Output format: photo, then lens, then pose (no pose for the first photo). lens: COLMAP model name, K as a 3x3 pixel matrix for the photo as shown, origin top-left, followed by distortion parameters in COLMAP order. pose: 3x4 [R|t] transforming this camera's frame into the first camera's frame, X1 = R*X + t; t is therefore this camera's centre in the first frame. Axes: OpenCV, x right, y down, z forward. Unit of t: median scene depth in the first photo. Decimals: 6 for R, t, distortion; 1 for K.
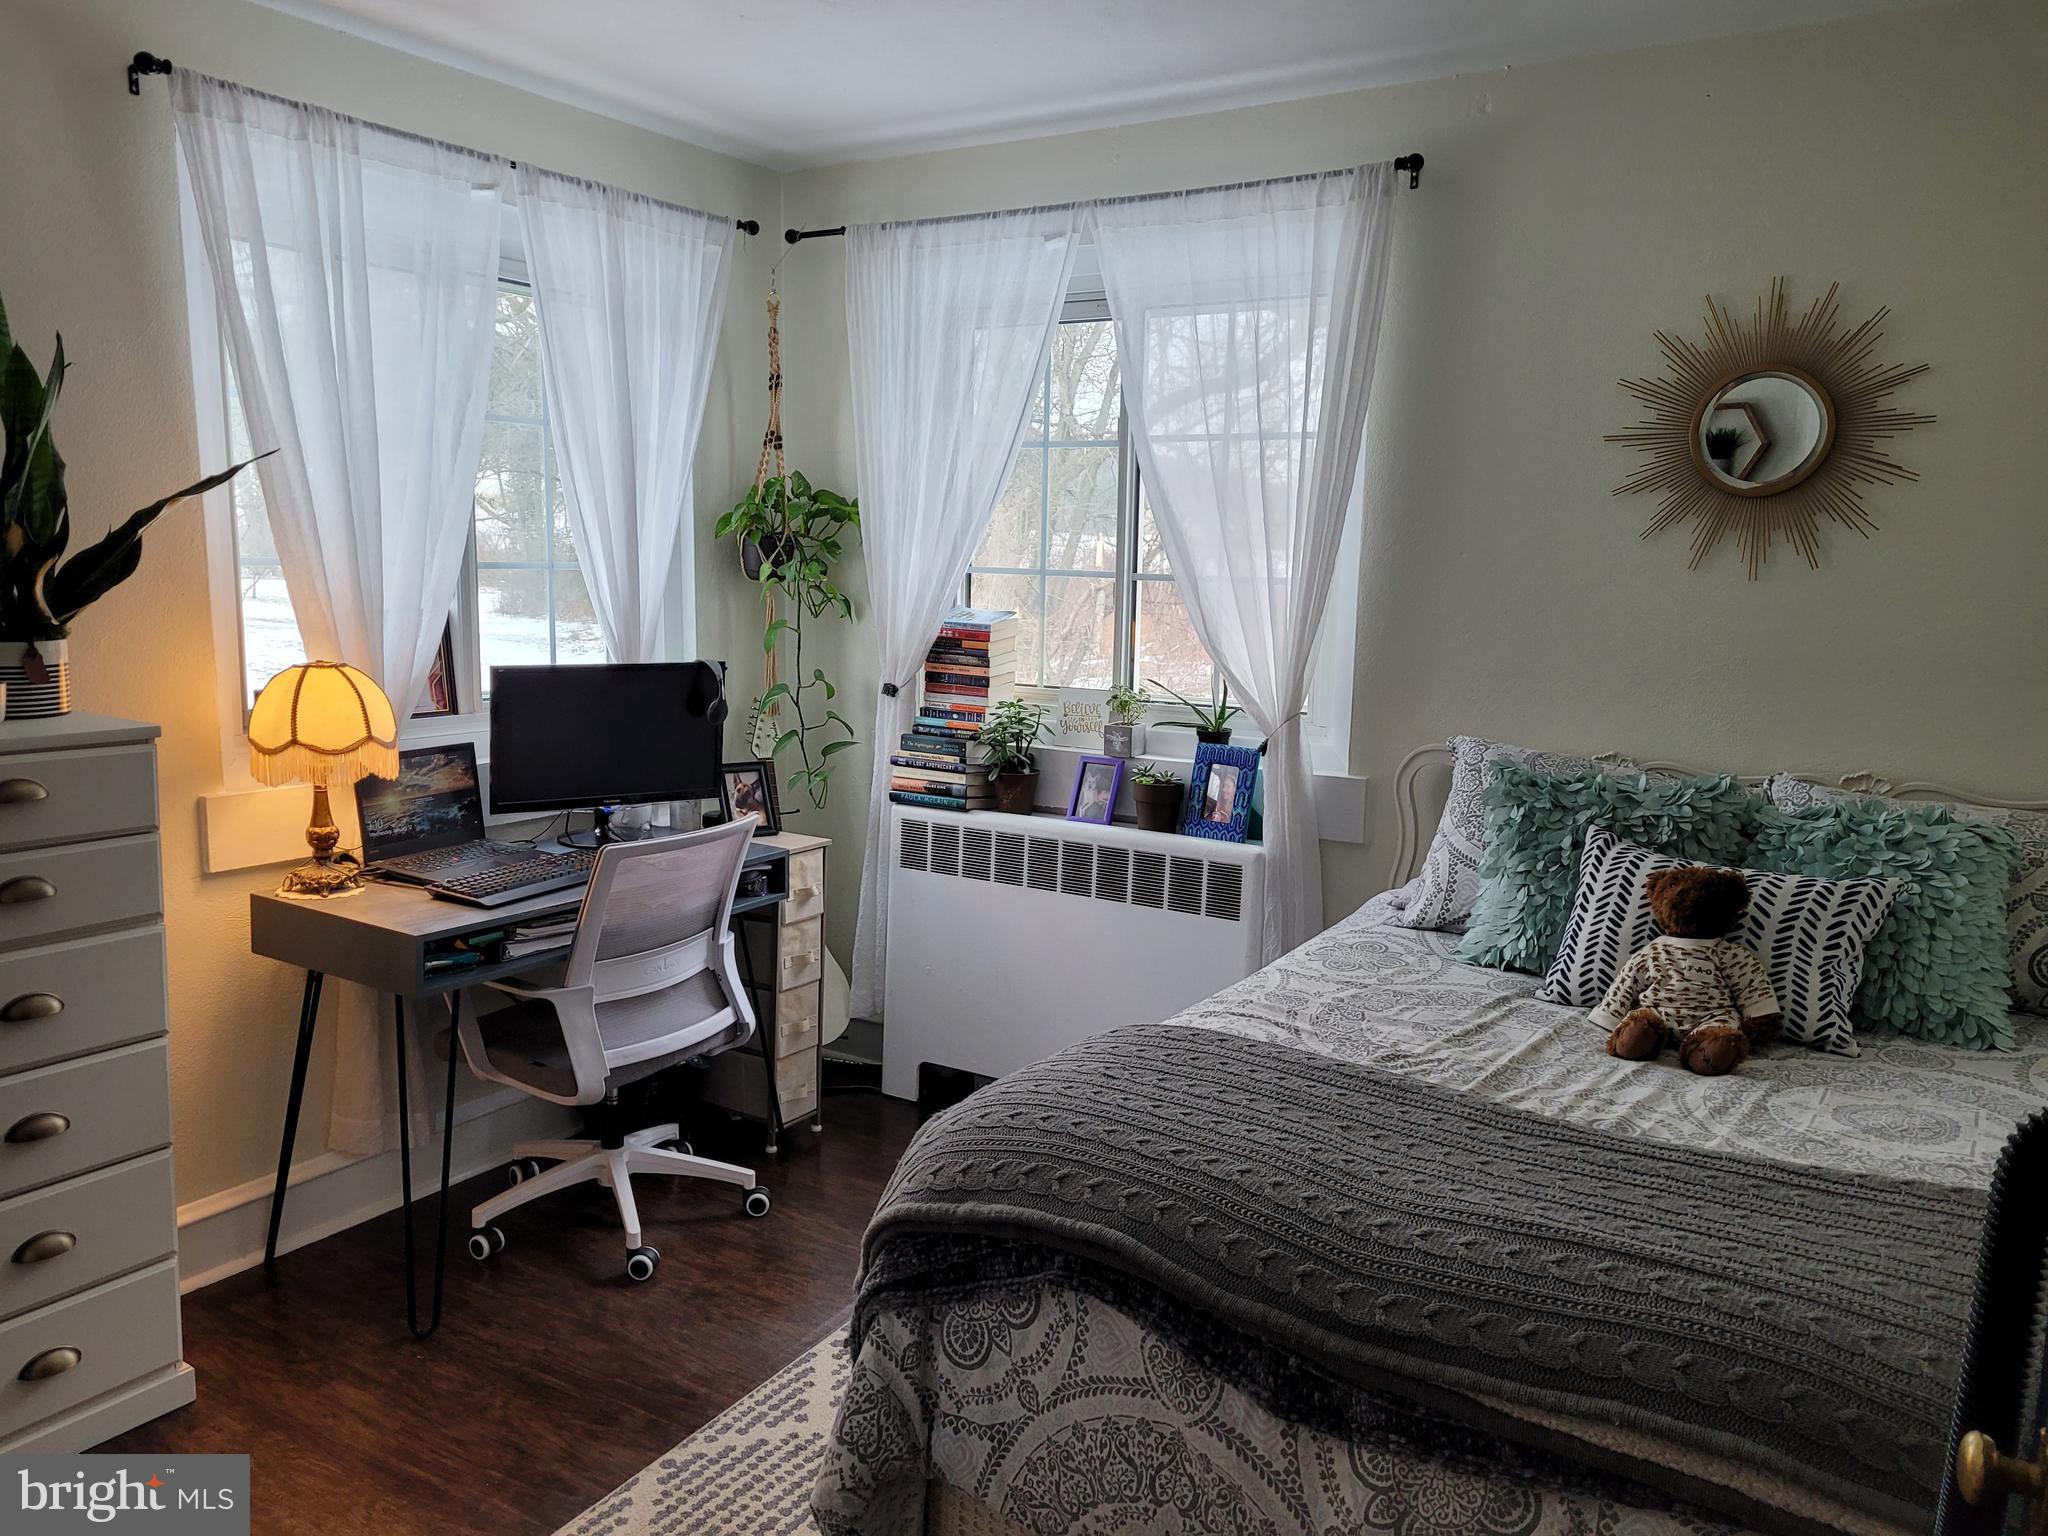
lens RADIAL K [[1548.3, 0, 1022.1], [0, 1548.3, 781.6], [0, 0, 1]] dist [0.050264, -0.027901]
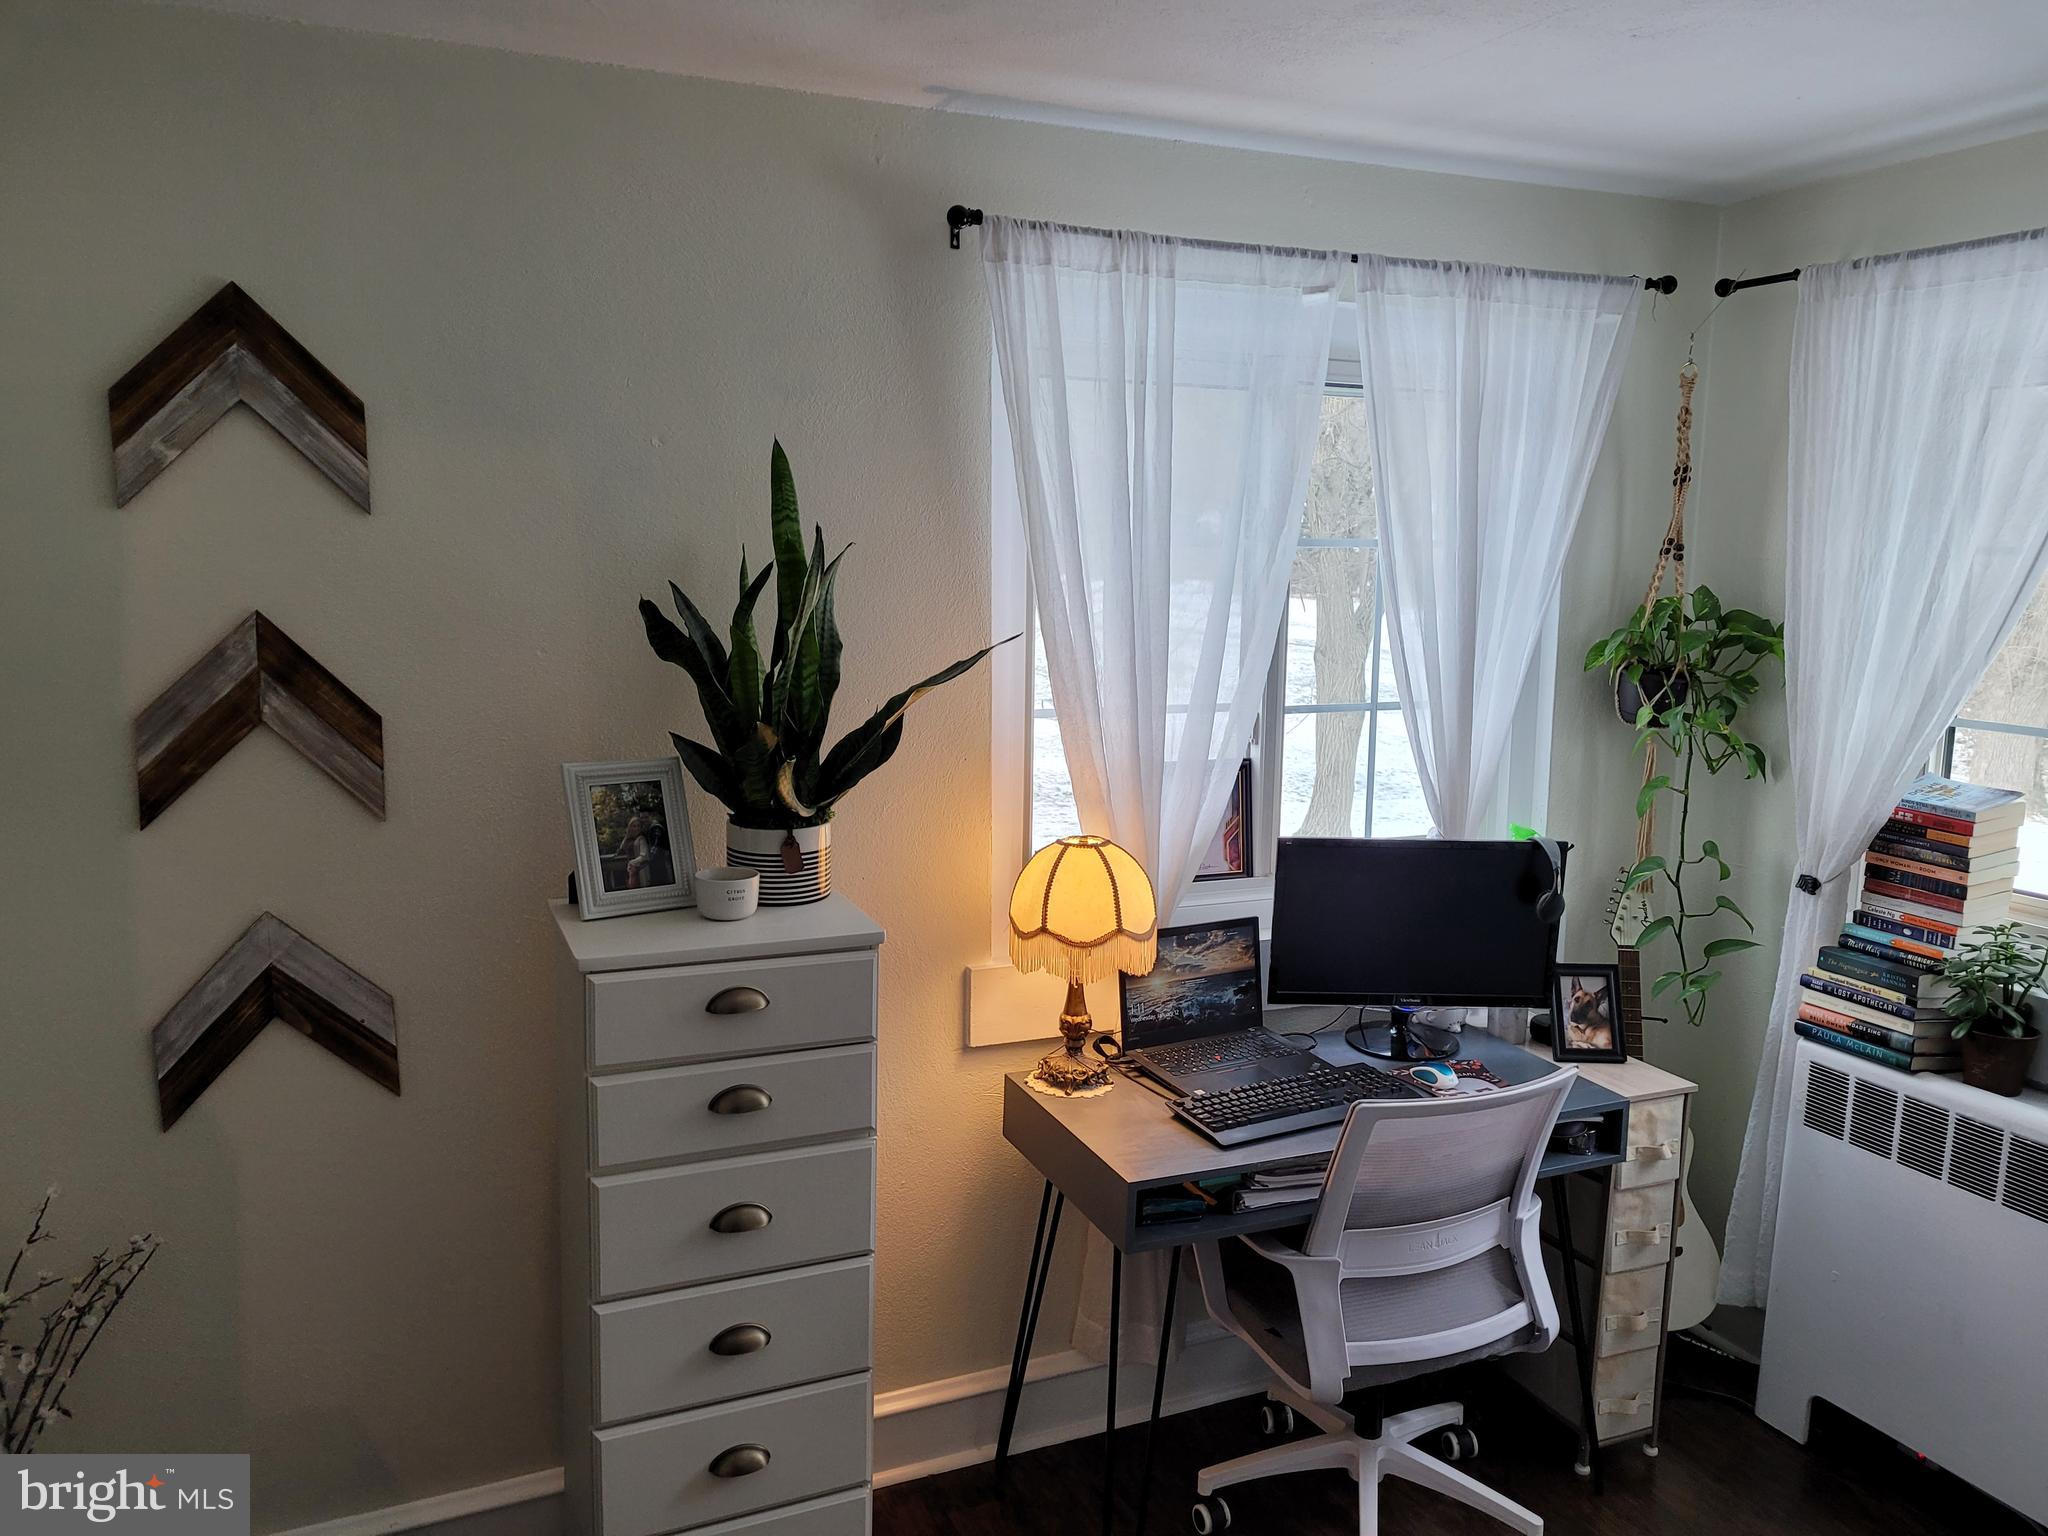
lens RADIAL K [[1548.3, 0, 1030.7], [0, 1548.3, 775.7], [0, 0, 1]] dist [0.050264, -0.027901]
pose [[0.829101, 0.076187, -0.553884, 0.018442], [-0.082448, 0.996502, 0.013654, -0.097160], [0.552987, 0.034346, 0.832482, 0.180640]]
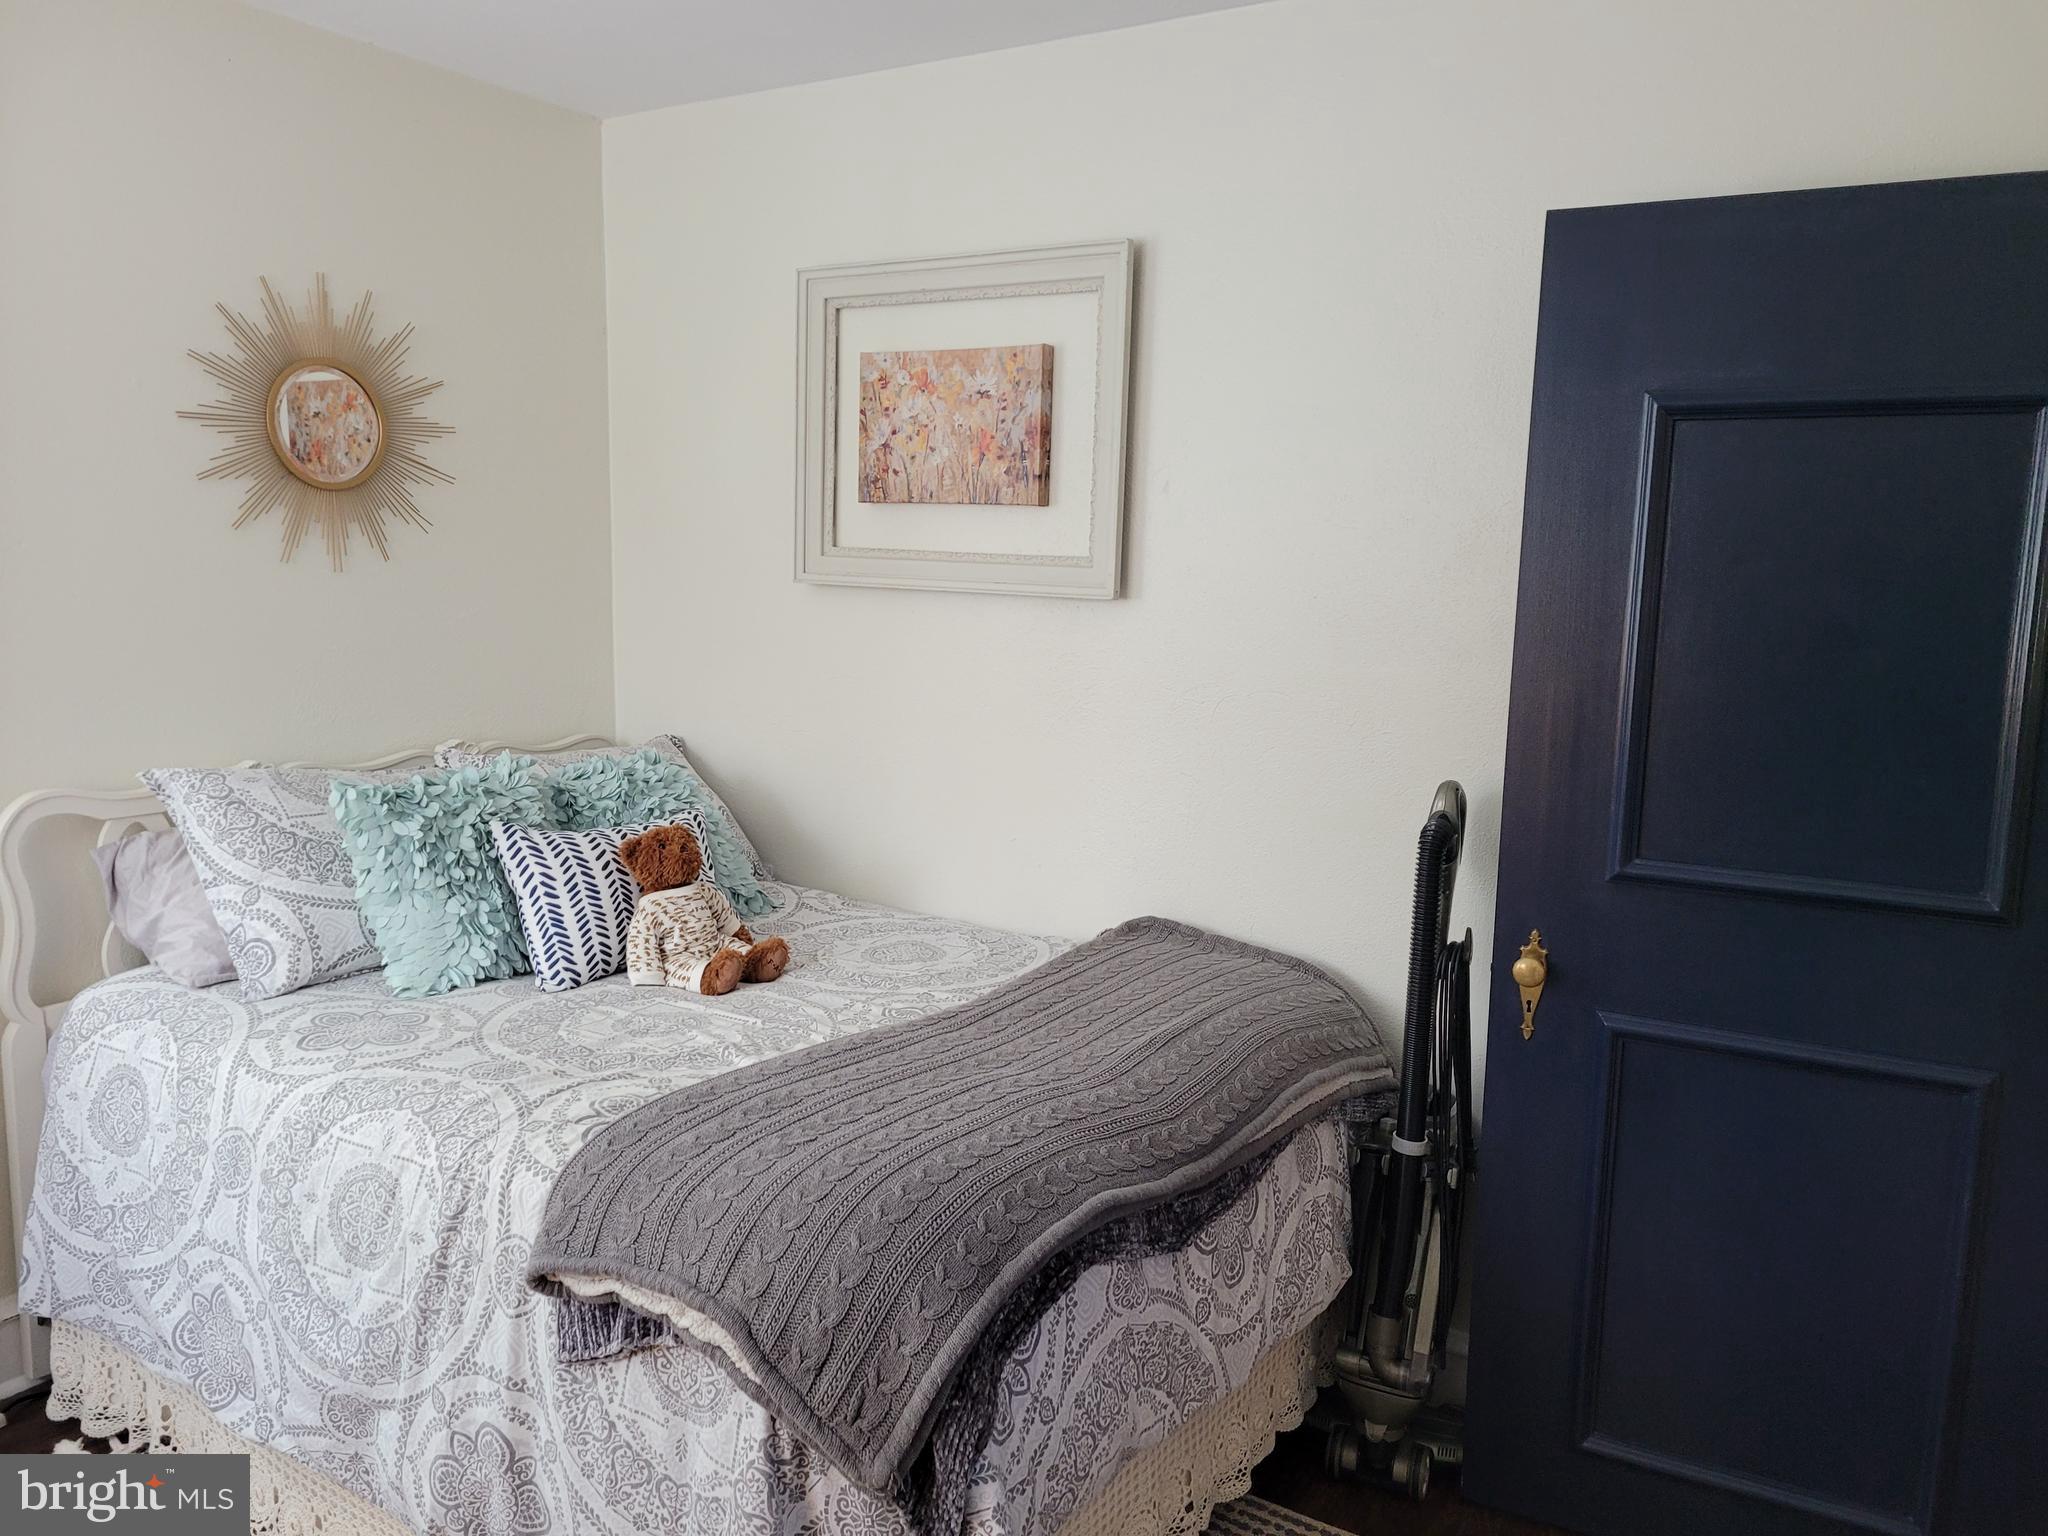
lens RADIAL K [[1548.3, 0, 1027.9], [0, 1548.3, 751.1], [0, 0, 1]] dist [0.050264, -0.027901]
pose [[0.013792, -0.145813, 0.989216, -1.011854], [0.124694, 0.981838, 0.142987, -0.191030], [-0.992099, 0.121377, 0.031723, 0.992864]]
